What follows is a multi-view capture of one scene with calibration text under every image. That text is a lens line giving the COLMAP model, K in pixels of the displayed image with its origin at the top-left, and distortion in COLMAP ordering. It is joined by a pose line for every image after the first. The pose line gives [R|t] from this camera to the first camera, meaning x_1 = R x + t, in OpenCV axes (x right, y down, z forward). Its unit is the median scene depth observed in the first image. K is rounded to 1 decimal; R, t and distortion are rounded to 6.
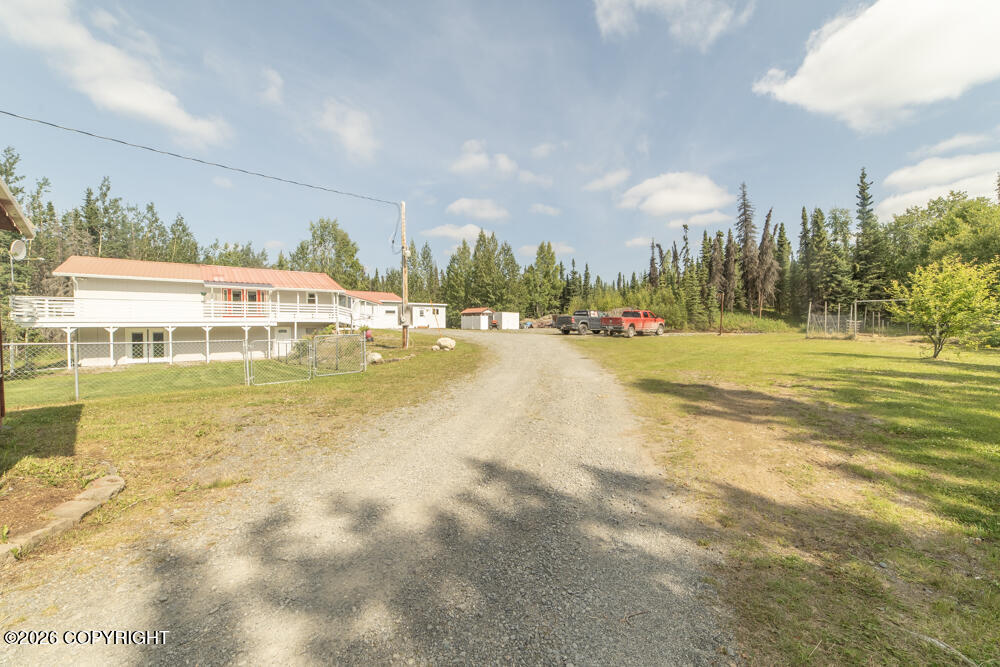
lens RADIAL K [[395.5, 0, 501.3], [0, 395.5, 329.5], [0, 0, 1]] dist [0.001355, 0.000414]
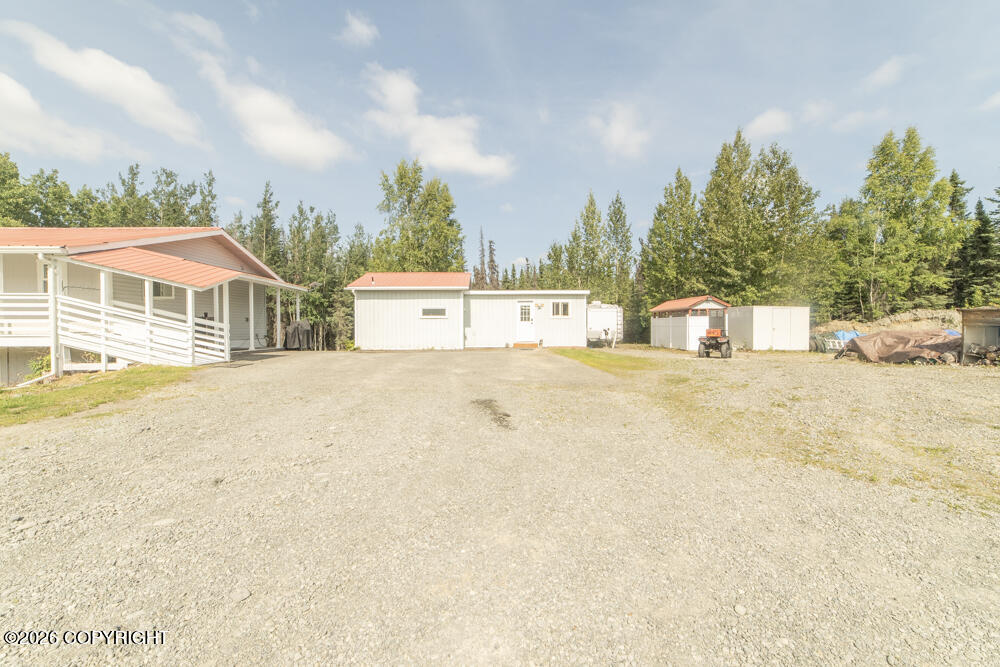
lens RADIAL K [[395.5, 0, 503.0], [0, 395.5, 329.7], [0, 0, 1]] dist [0.001355, 0.000414]
pose [[0.803709, 0.004524, -0.595005, 0.033132], [-0.006212, 0.999980, -0.000788, -0.017710], [0.594990, 0.004329, 0.803721, 0.498999]]
